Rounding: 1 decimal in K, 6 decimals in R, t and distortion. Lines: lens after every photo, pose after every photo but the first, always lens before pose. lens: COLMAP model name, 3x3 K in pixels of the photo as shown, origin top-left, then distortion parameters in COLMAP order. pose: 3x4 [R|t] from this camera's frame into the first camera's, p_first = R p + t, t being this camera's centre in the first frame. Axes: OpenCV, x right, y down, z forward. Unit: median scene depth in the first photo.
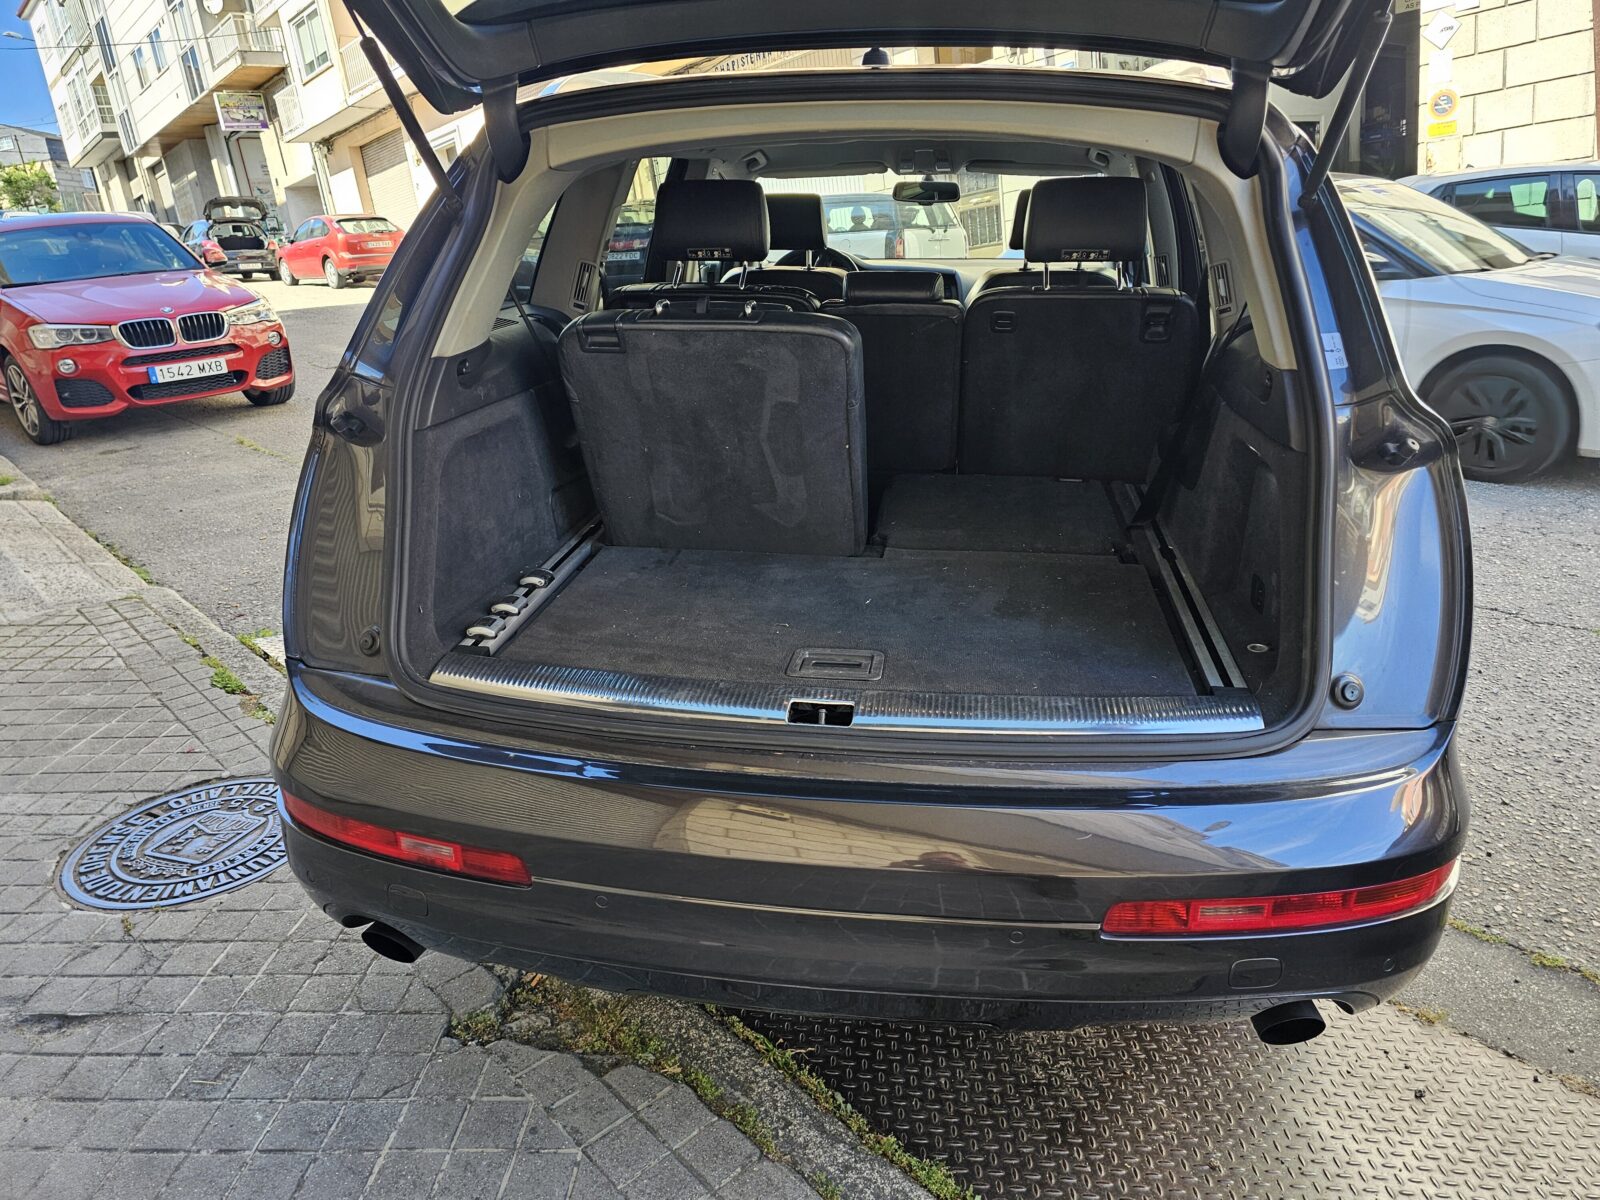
lens RADIAL K [[1086.7, 0, 810.2], [0, 1086.7, 578.5], [0, 0, 1]] dist [0.038338, -0.045561]
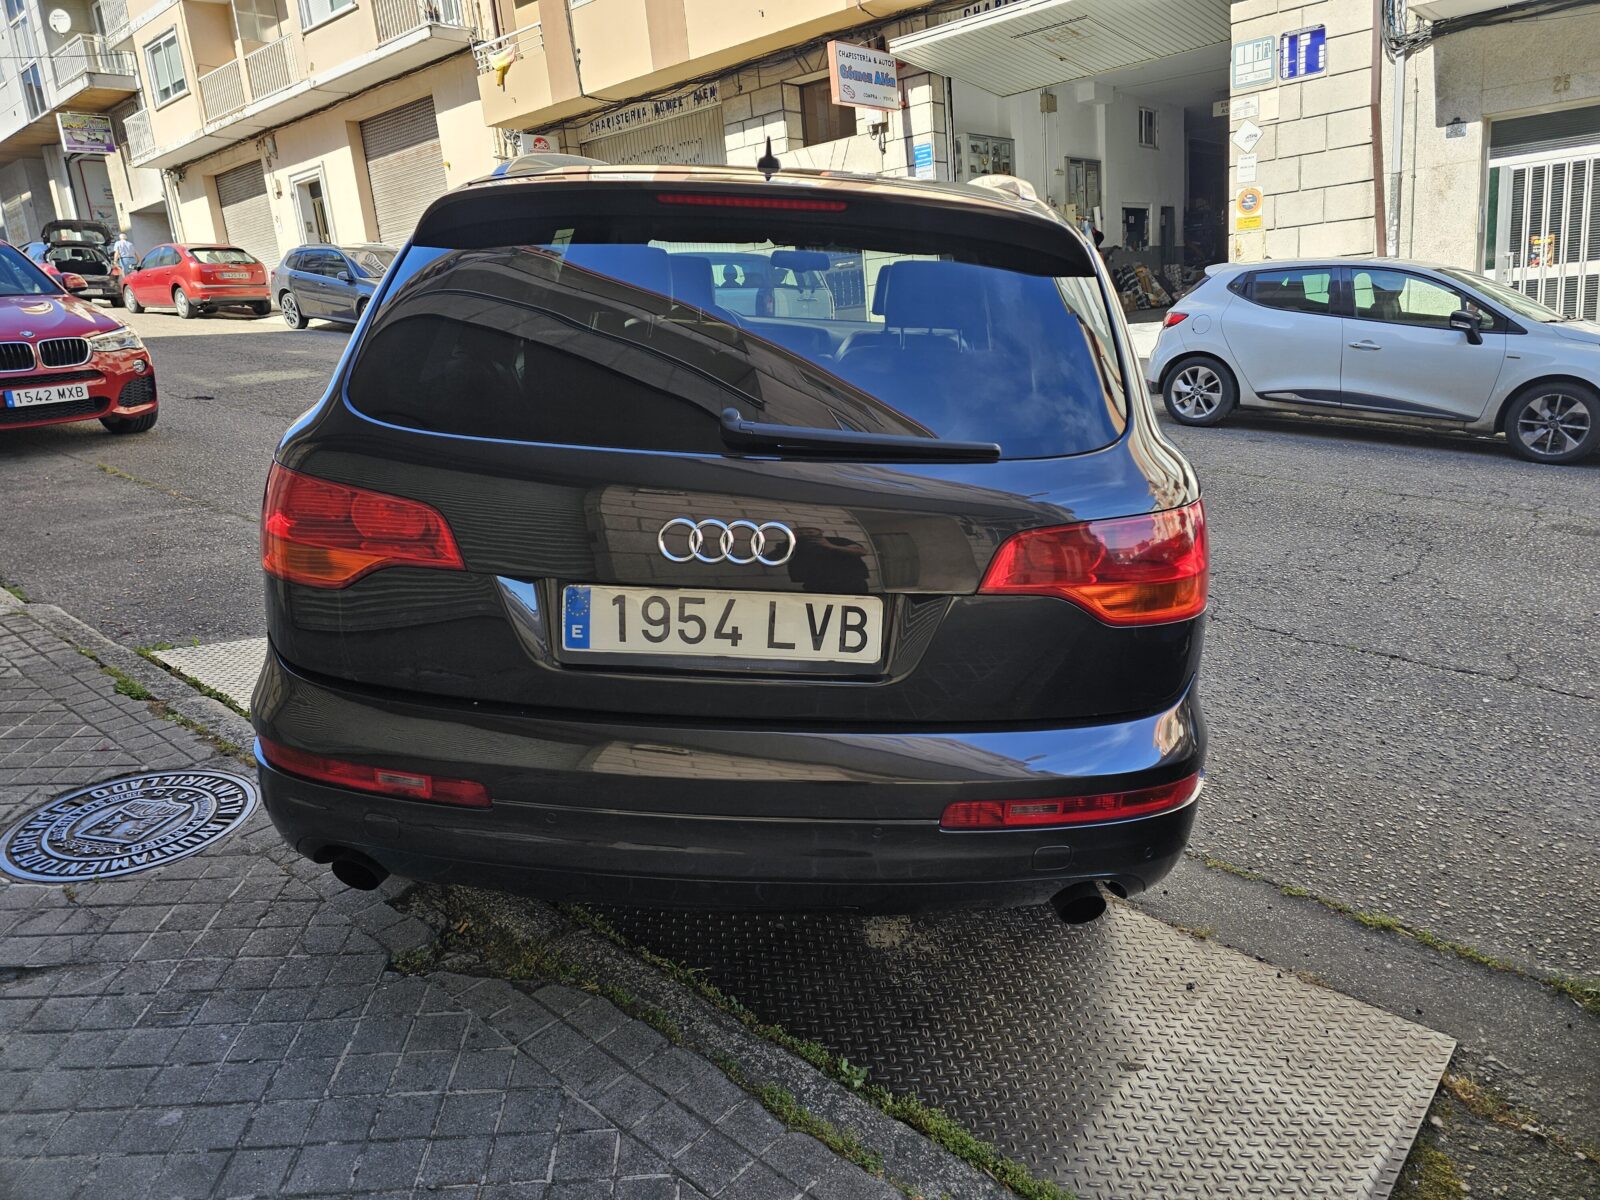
lens RADIAL K [[1086.7, 0, 817.7], [0, 1086.7, 561.5], [0, 0, 1]] dist [0.038338, -0.045561]
pose [[0.991190, 0.014272, 0.131675, -0.045820], [-0.006270, 0.998119, -0.060979, 0.060969], [-0.132298, 0.059616, 0.989416, -0.232065]]
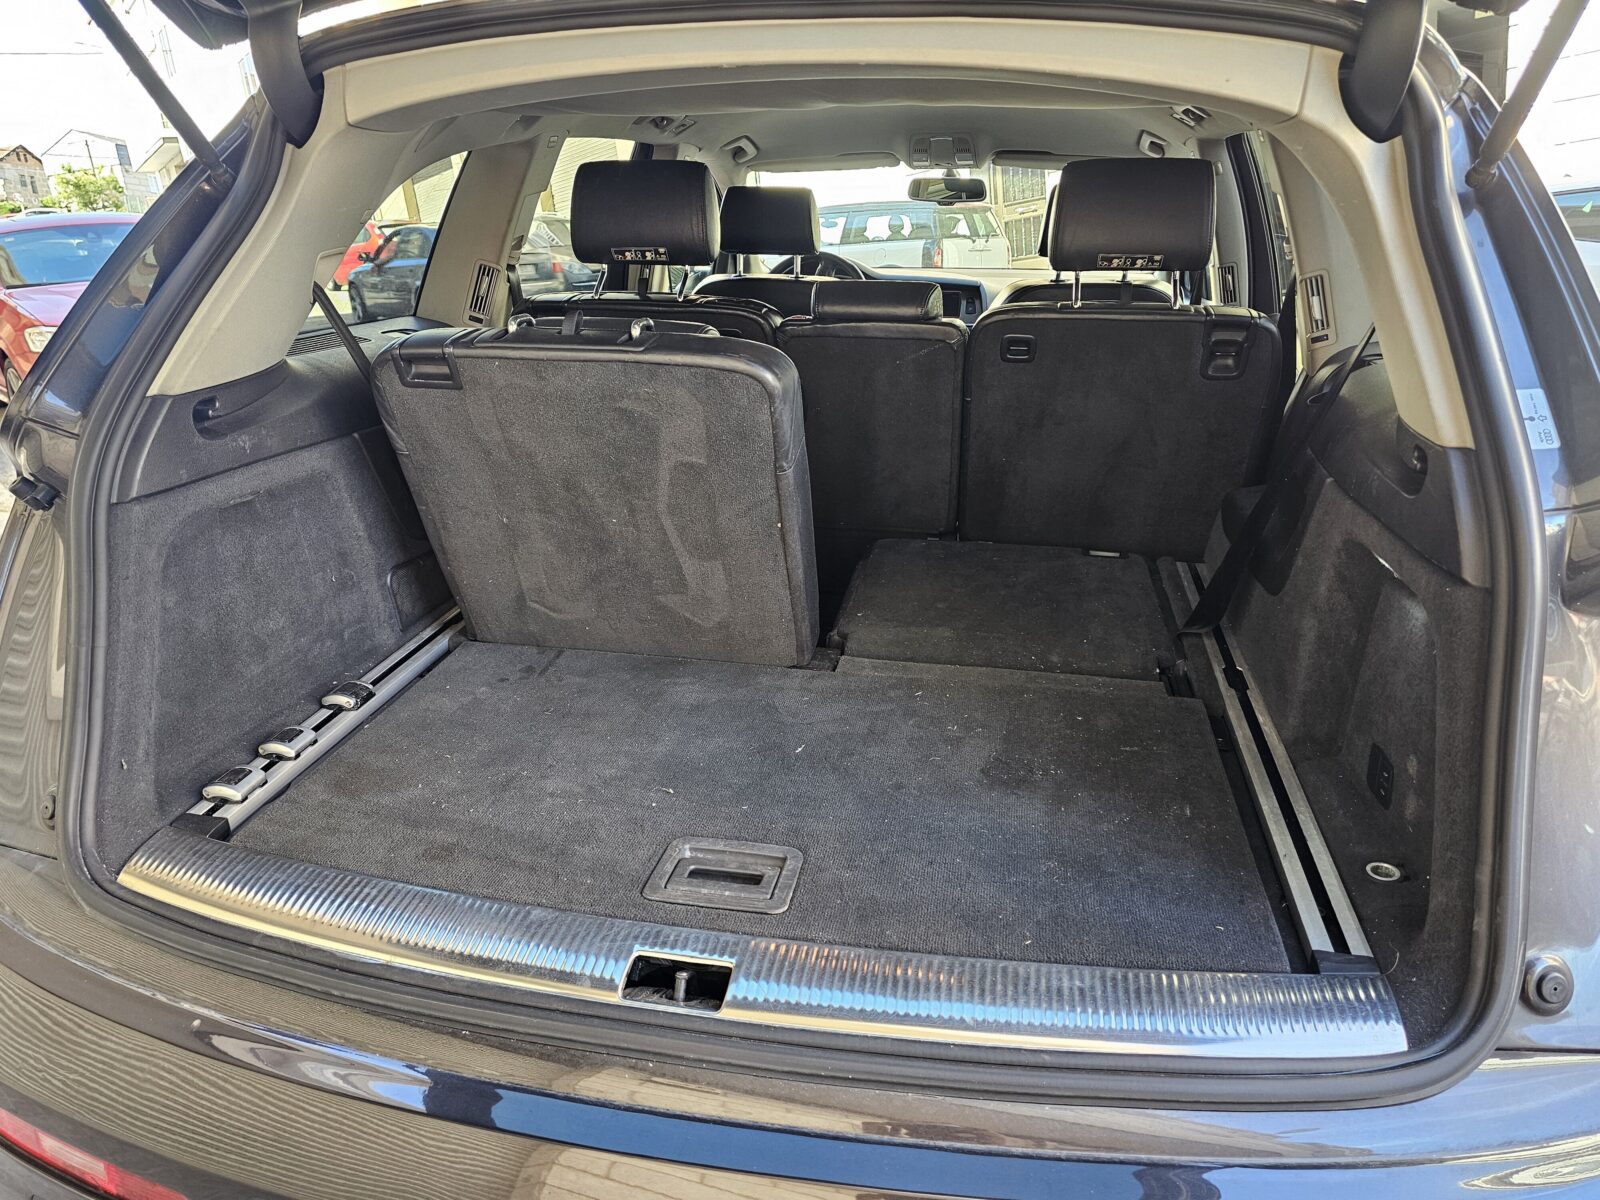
lens RADIAL K [[1086.7, 0, 789.3], [0, 1086.7, 573.8], [0, 0, 1]] dist [0.038338, -0.045561]
pose [[0.998105, 0.027365, -0.055119, 0.074585], [-0.028059, 0.999536, -0.011841, -0.075658], [0.054769, 0.013365, 0.998410, 0.273001]]
